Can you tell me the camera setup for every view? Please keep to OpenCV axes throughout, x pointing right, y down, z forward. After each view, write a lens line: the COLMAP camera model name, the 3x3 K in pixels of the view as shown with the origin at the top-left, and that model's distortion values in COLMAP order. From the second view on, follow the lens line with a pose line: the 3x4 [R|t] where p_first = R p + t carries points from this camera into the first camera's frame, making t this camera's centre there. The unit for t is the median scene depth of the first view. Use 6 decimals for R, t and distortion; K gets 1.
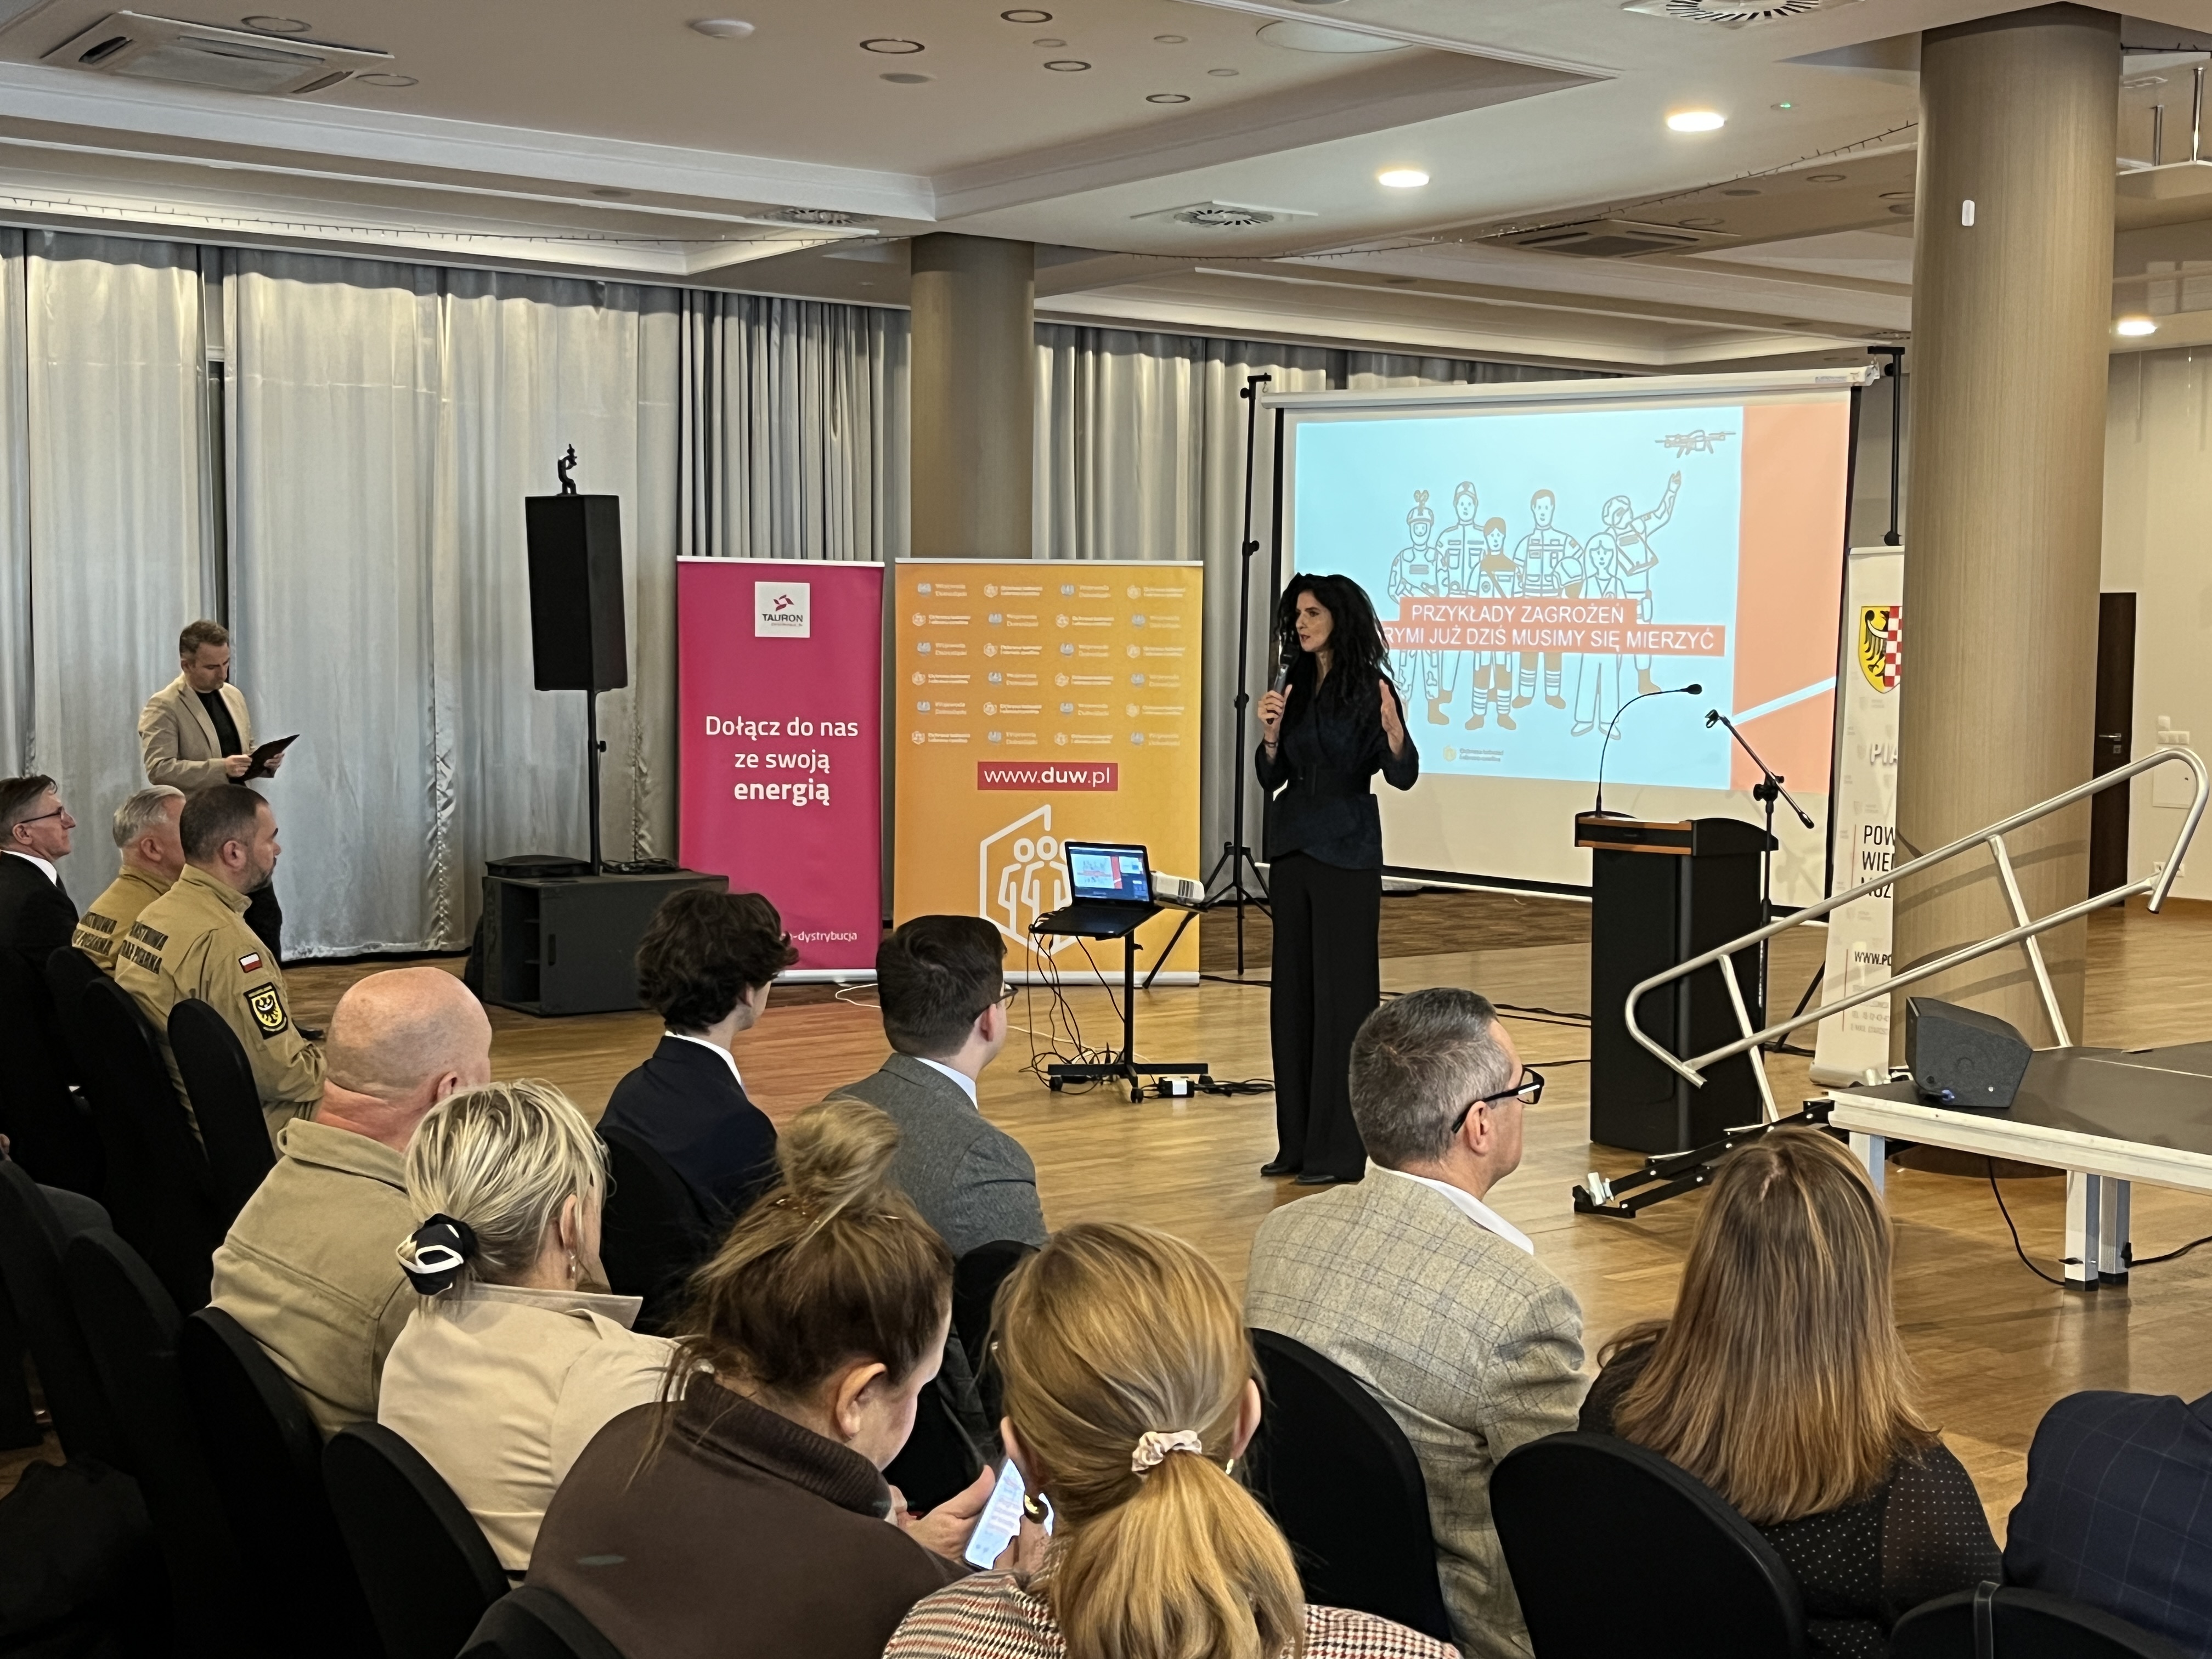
lens RADIAL K [[2758.3, 0, 1106.0], [0, 2758.3, 829.5], [0, 0, 1]] dist [0.219115, -0.682819]
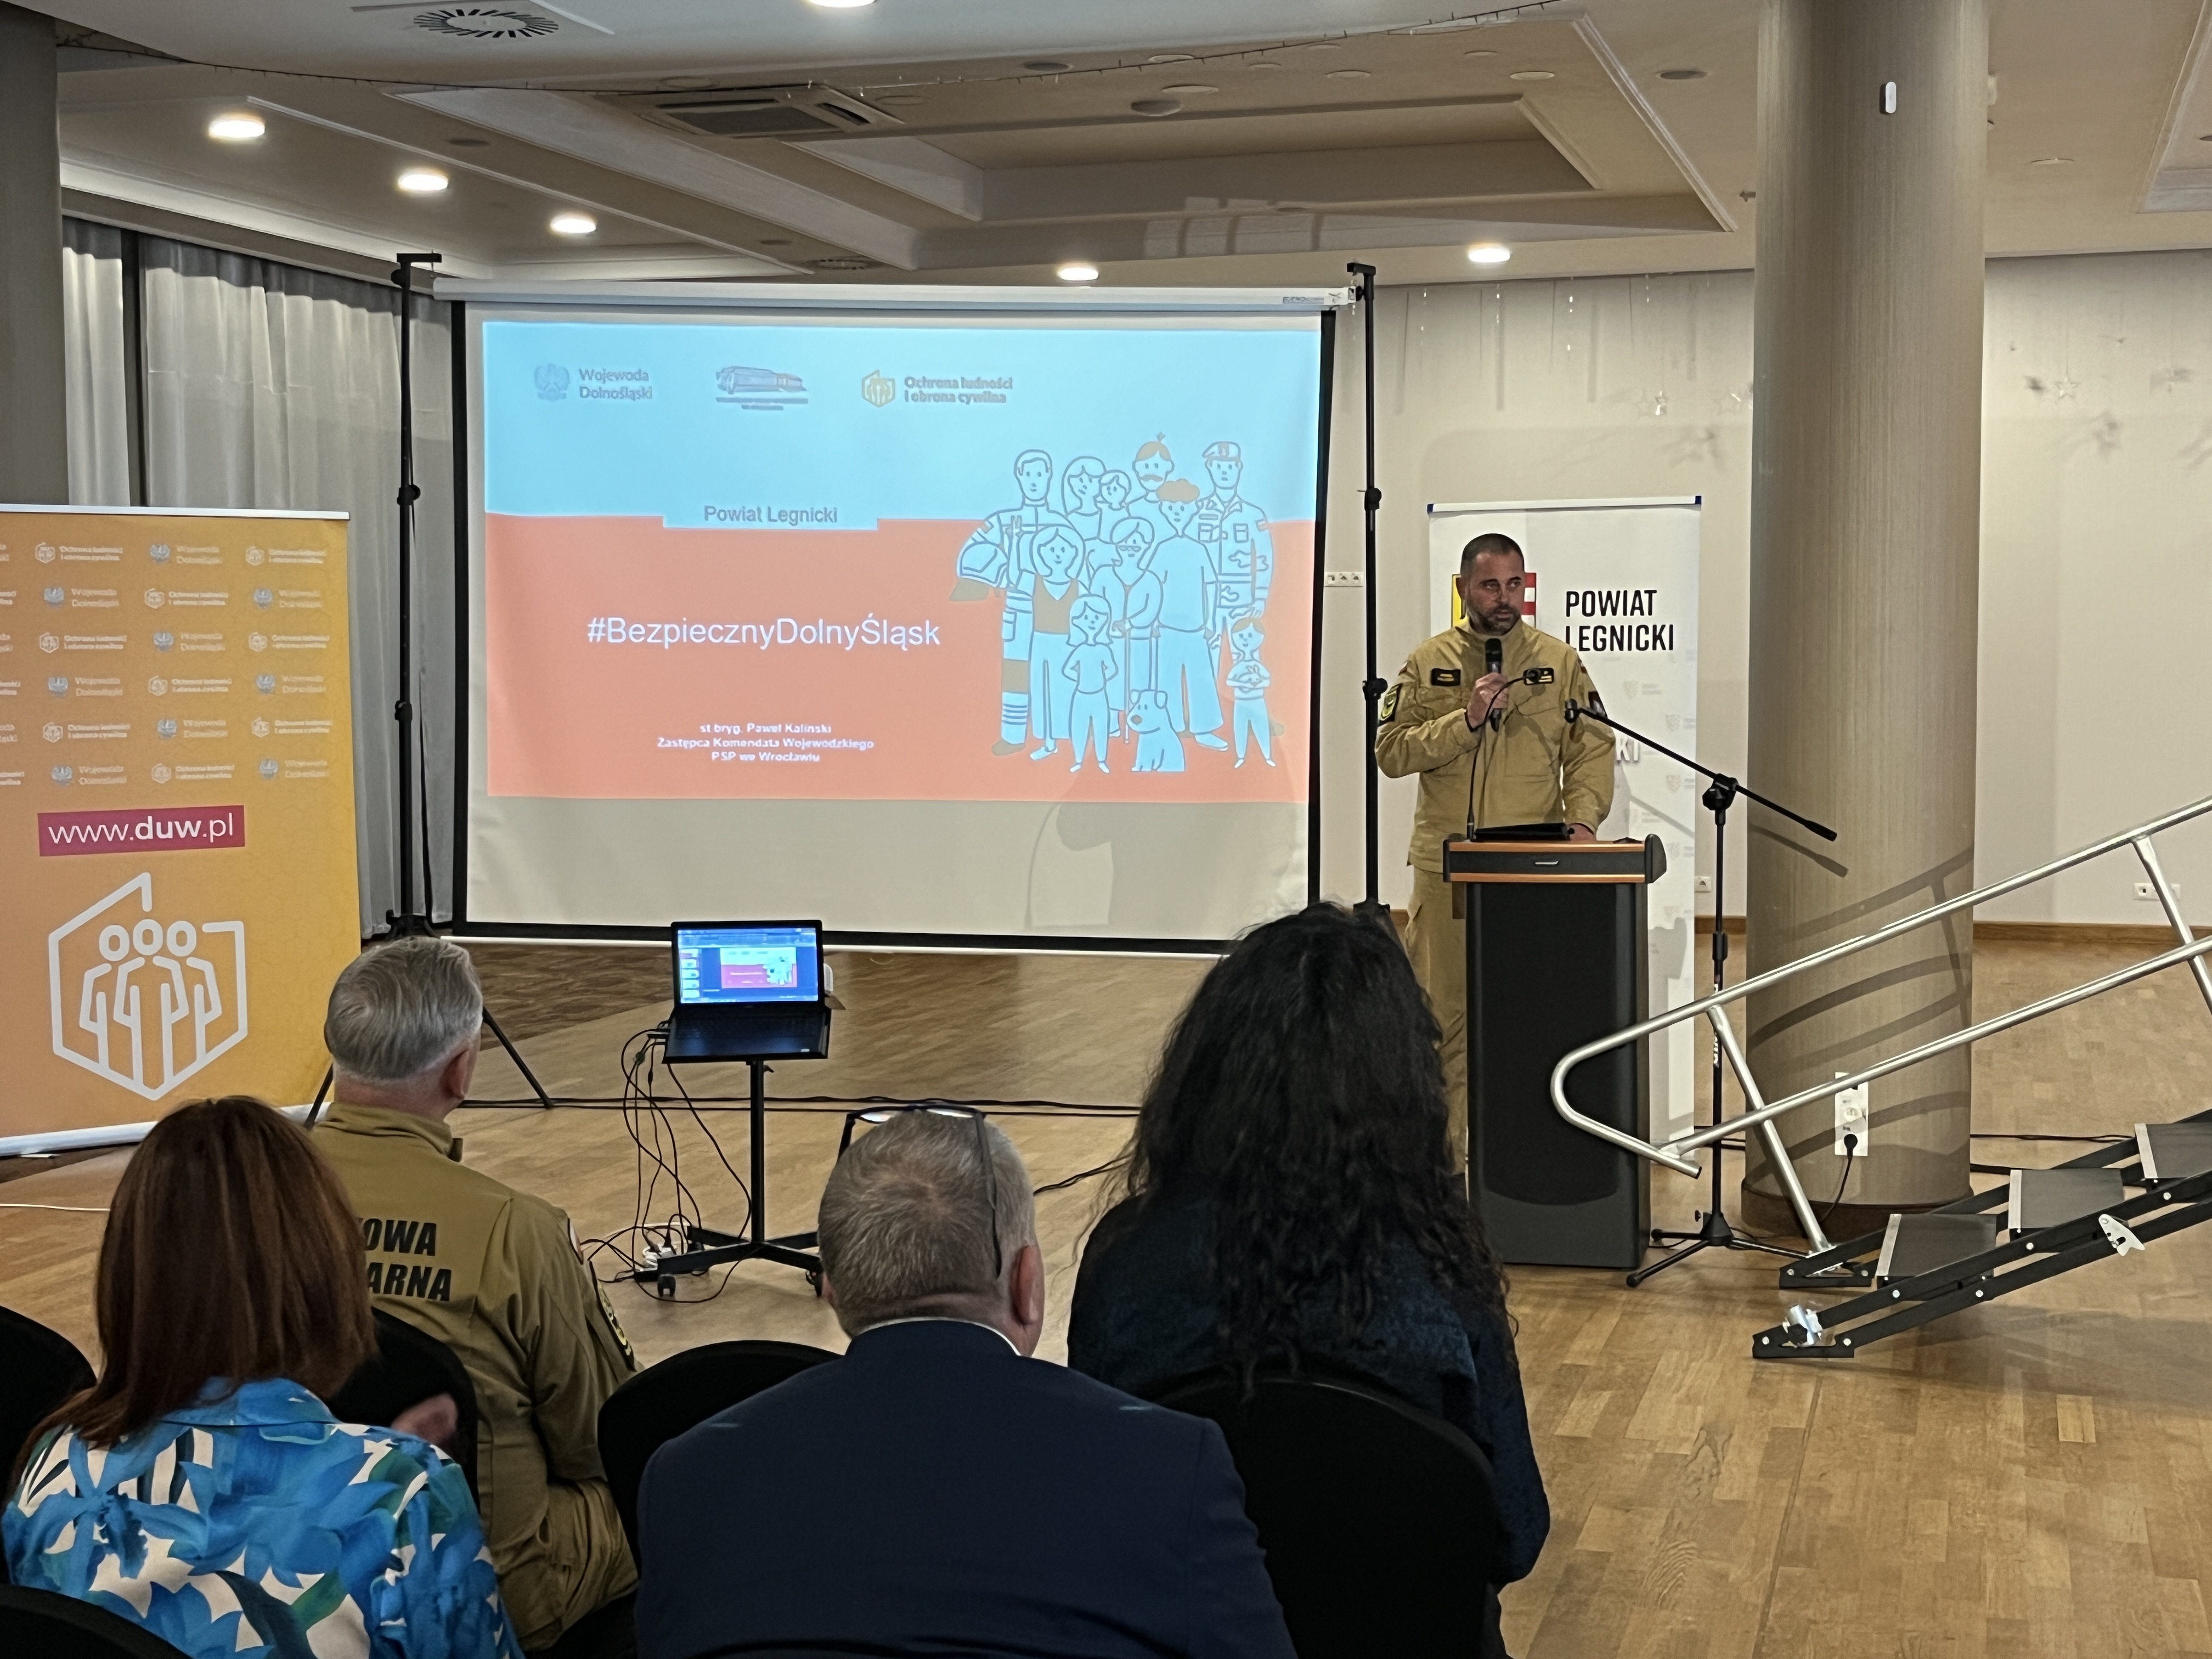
lens RADIAL K [[3109.9, 0, 1106.0], [0, 3109.9, 829.5], [0, 0, 1]] dist [0.025614, 0.067649]
pose [[0.799302, -0.050115, 0.598837, -0.287747], [0.053234, 0.998504, 0.012507, -0.016492], [-0.598567, 0.021882, 0.800773, 0.254160]]
